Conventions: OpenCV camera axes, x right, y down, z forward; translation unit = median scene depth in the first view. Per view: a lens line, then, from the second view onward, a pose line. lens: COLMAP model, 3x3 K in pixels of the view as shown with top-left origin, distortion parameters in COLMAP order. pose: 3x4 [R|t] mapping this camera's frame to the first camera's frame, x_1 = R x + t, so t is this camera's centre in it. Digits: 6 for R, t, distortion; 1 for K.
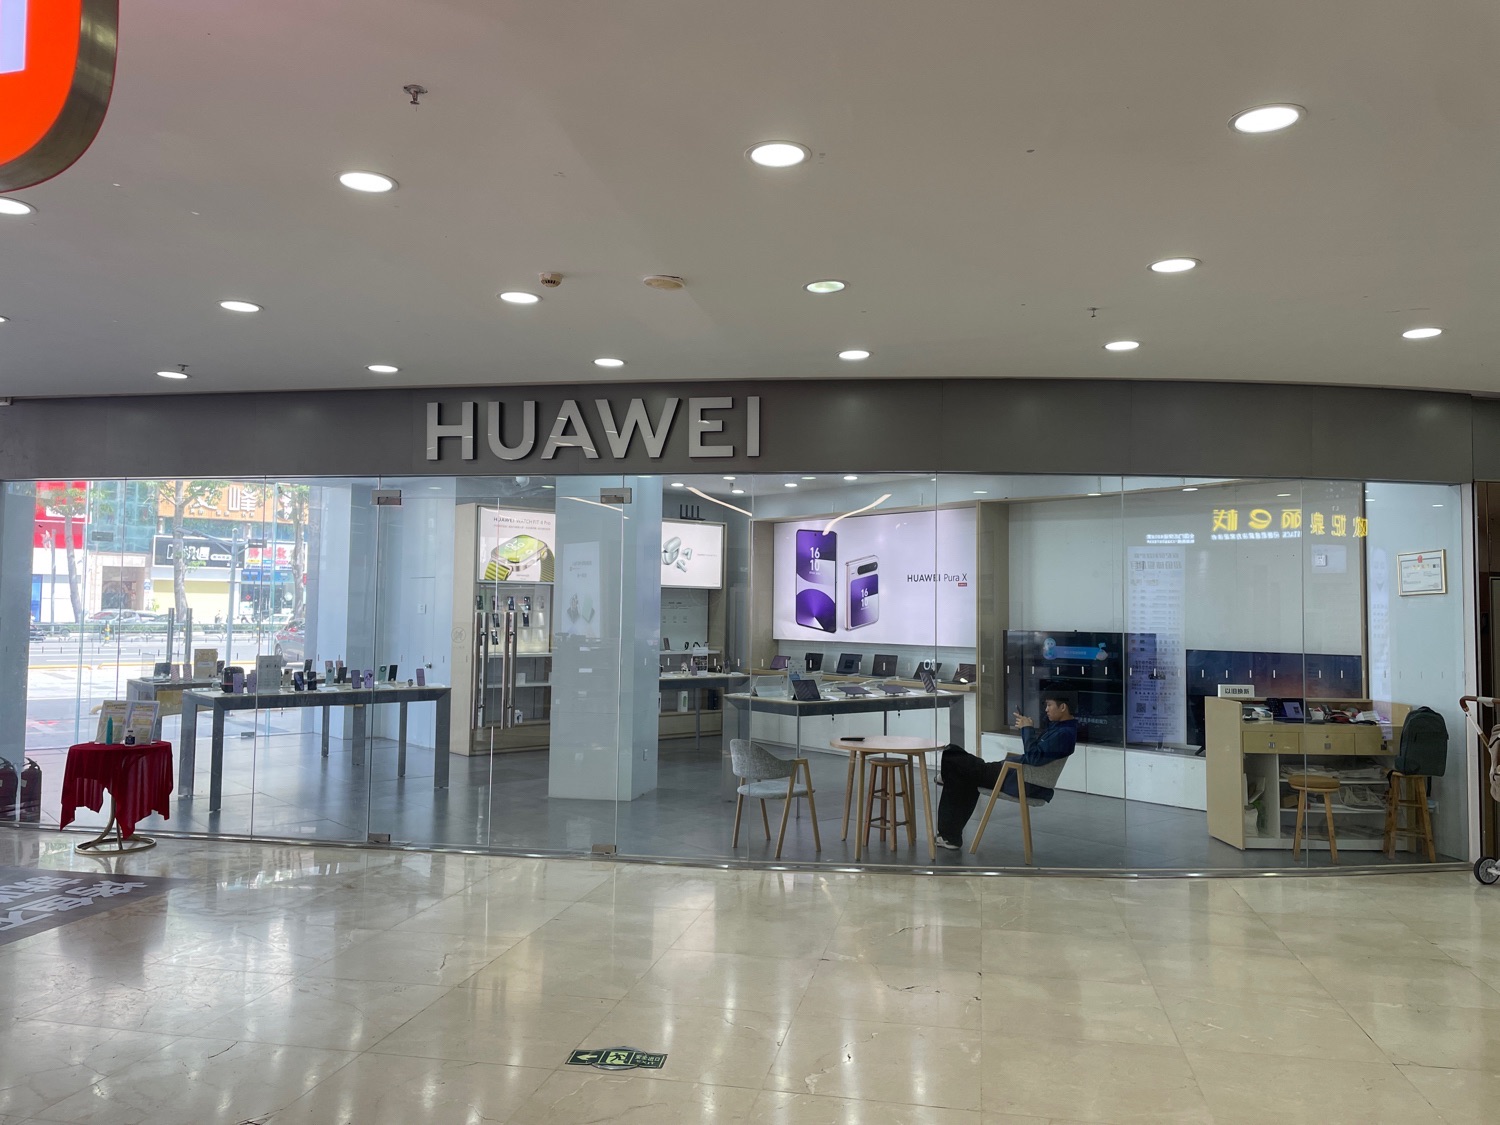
lens RADIAL K [[1129.2, 0, 752.6], [0, 1129.2, 559.5], [0, 0, 1]] dist [0.010950, -0.008091]
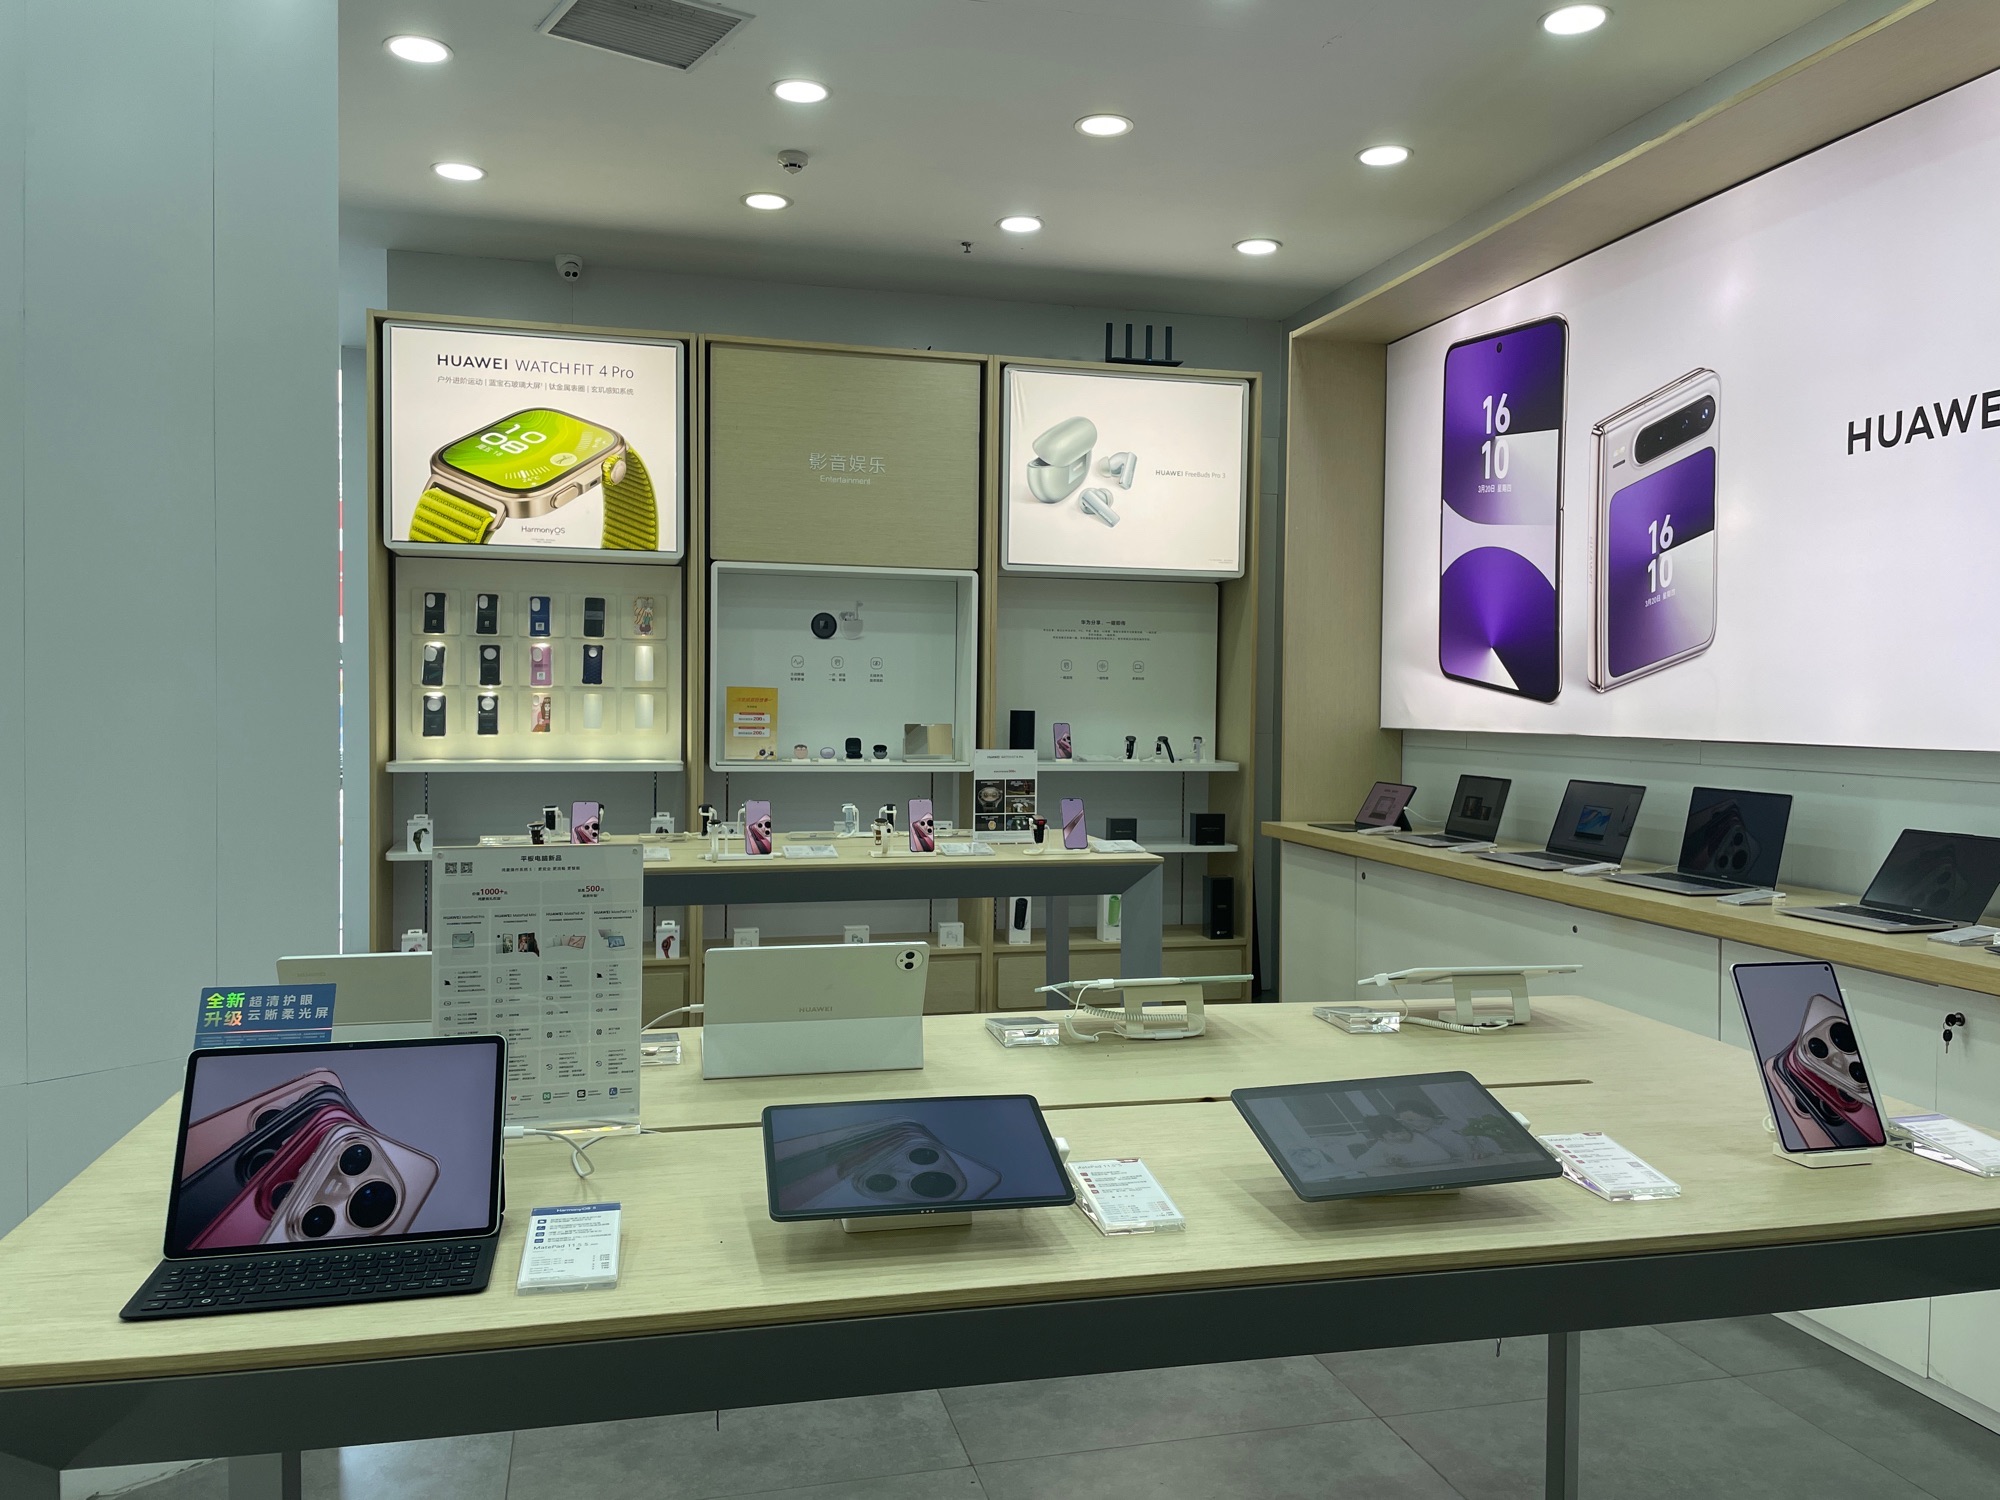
lens RADIAL K [[1505.6, 0, 995.1], [0, 1505.6, 746.5], [0, 0, 1]] dist [0.010950, -0.008091]
pose [[0.894192, 0.010365, -0.447564, 0.113191], [0.020013, 0.997807, 0.063091, 0.050173], [0.447237, -0.065372, 0.892023, 0.622723]]
